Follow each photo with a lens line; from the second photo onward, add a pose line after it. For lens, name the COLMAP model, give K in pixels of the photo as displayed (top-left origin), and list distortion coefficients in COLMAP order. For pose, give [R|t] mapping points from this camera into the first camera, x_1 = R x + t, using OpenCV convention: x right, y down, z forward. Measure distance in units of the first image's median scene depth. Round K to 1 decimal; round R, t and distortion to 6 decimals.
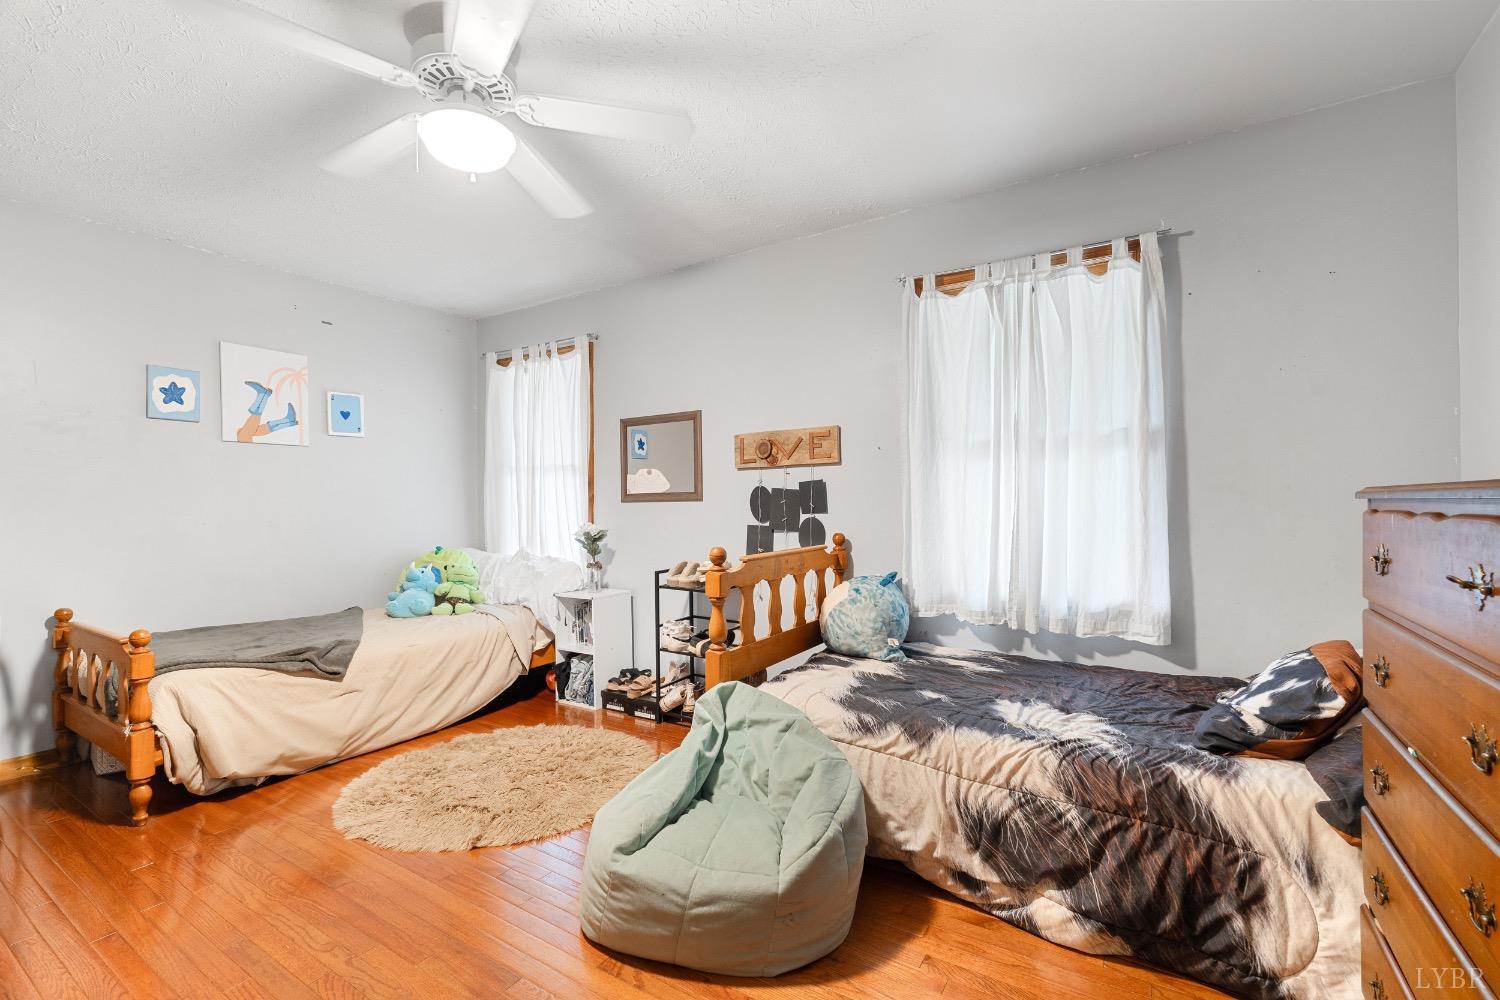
lens RADIAL K [[654.5, 0, 750.0], [0, 654.5, 500.0], [0, 0, 1]] dist [-0.000165, -0.000117]
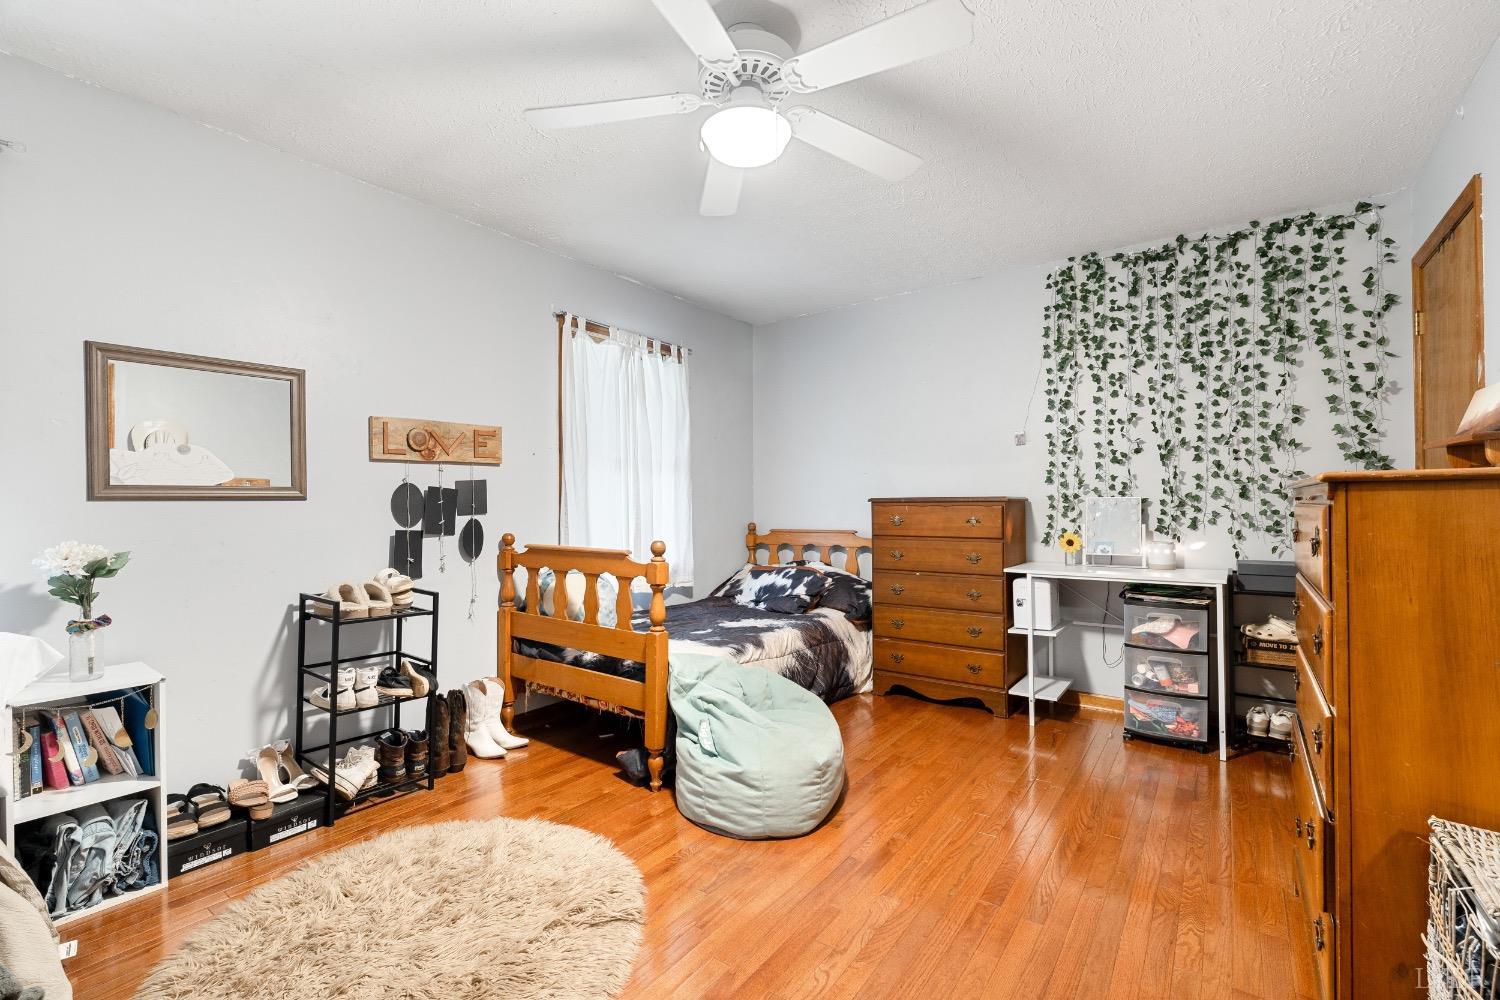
lens RADIAL K [[654.5, 0, 750.0], [0, 654.5, 500.0], [0, 0, 1]] dist [-0.000165, -0.000117]
pose [[0.064658, 0.008871, 0.997868, -0.818605], [-0.007150, 0.999939, -0.008426, 0.004059], [-0.997882, -0.006590, 0.064717, 0.533911]]
